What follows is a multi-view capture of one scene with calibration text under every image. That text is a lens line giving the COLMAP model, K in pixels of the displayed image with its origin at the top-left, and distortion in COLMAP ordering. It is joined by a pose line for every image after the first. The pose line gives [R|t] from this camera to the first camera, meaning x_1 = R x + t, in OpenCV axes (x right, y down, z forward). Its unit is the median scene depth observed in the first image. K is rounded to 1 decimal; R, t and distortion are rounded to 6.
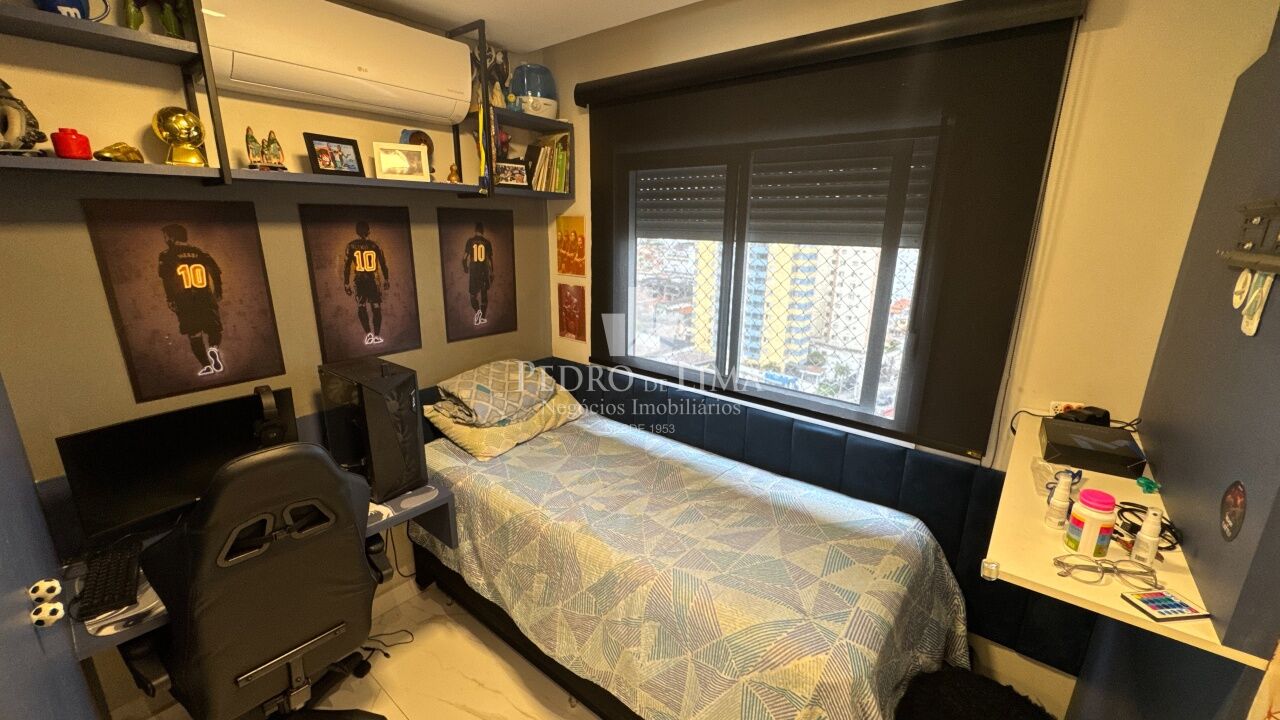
lens RADIAL K [[512.3, 0, 638.6], [0, 512.3, 358.3], [0, 0, 1]] dist [-0.001988, -0.000706]
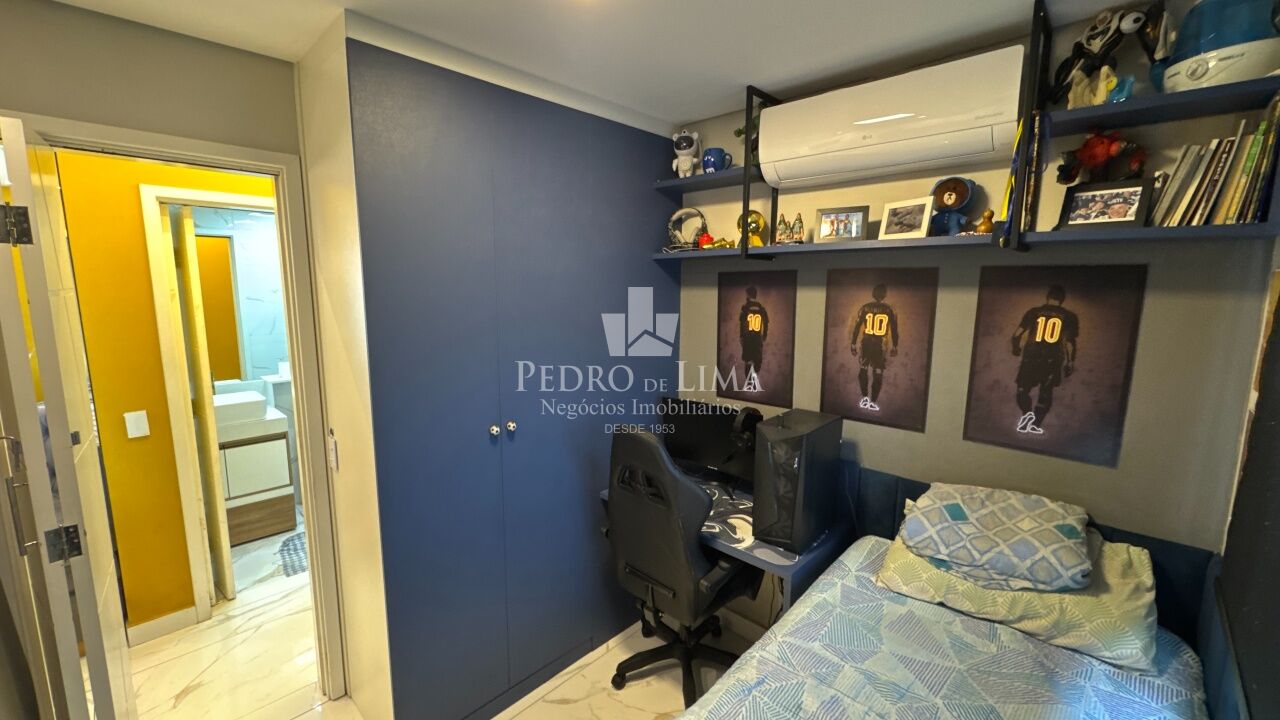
lens RADIAL K [[512.3, 0, 638.6], [0, 512.3, 358.3], [0, 0, 1]] dist [-0.001988, -0.000706]
pose [[-0.078727, 0.135523, -0.987641, 0.461924], [-0.256897, 0.954498, 0.151453, -0.156417], [0.963227, 0.265646, -0.040330, 0.607781]]
